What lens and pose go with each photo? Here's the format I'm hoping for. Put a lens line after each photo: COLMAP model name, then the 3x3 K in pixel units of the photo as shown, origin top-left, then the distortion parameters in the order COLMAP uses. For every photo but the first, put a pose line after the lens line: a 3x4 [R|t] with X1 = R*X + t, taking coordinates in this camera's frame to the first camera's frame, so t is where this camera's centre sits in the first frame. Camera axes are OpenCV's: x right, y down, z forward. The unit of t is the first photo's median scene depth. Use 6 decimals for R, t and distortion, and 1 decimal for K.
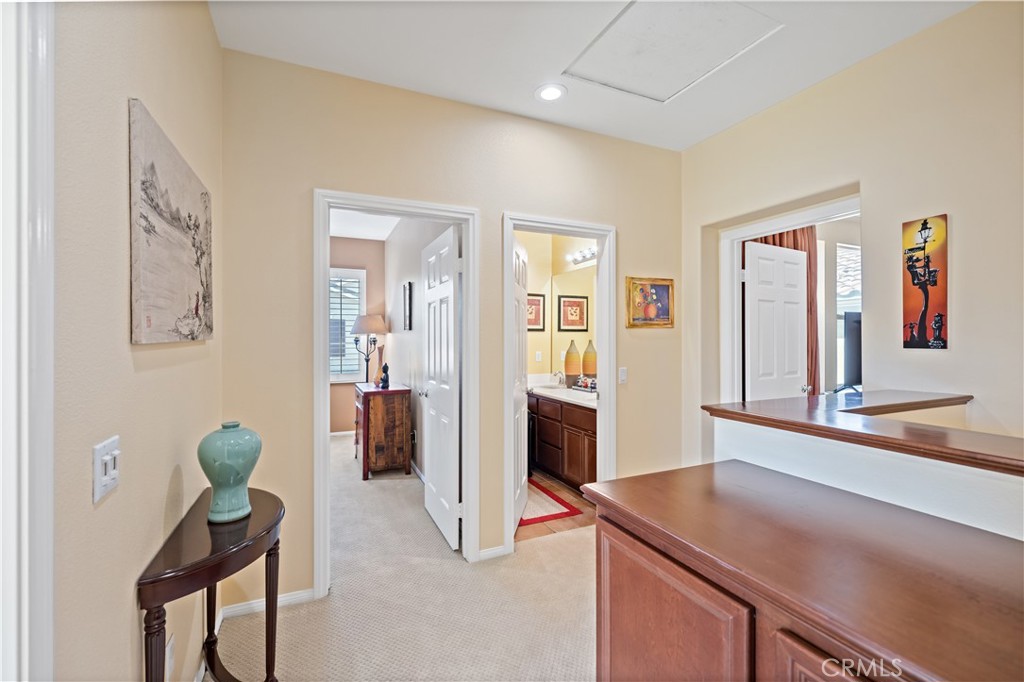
lens RADIAL K [[430.6, 0, 512.0], [0, 430.6, 341.0], [0, 0, 1]] dist [0.001402, 0.000129]
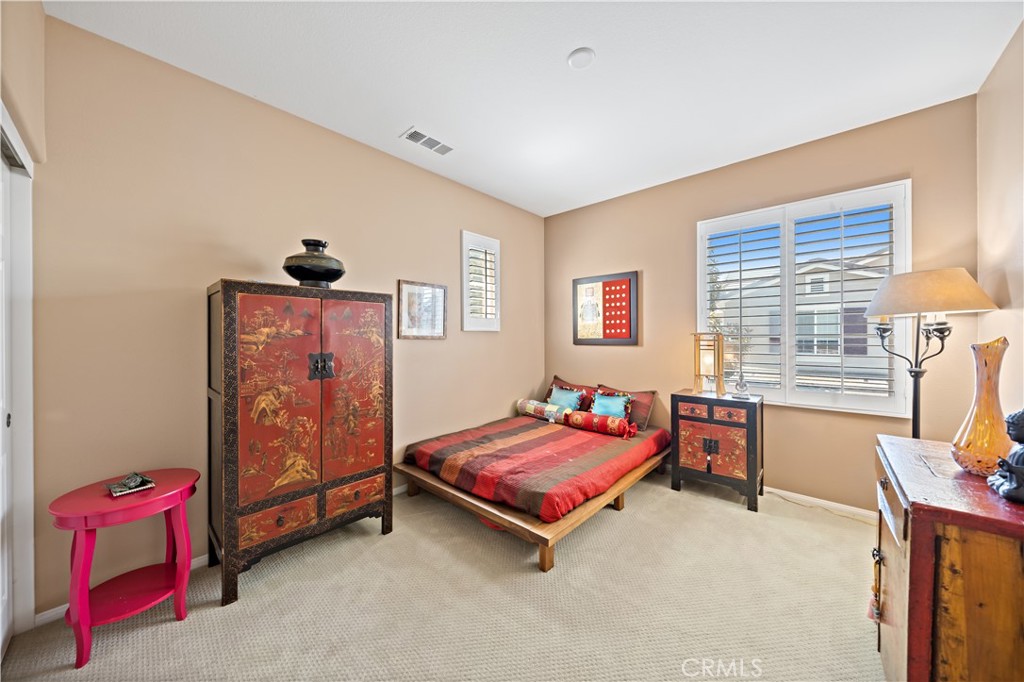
lens RADIAL K [[347.1, 0, 511.8], [0, 347.1, 336.3], [0, 0, 1]] dist [-0.000990, -0.000096]
pose [[0.385689, -0.003148, -0.922623, -0.170084], [0.003441, 0.999992, -0.001974, 0.005357], [0.922622, -0.002413, 0.385697, 0.485617]]
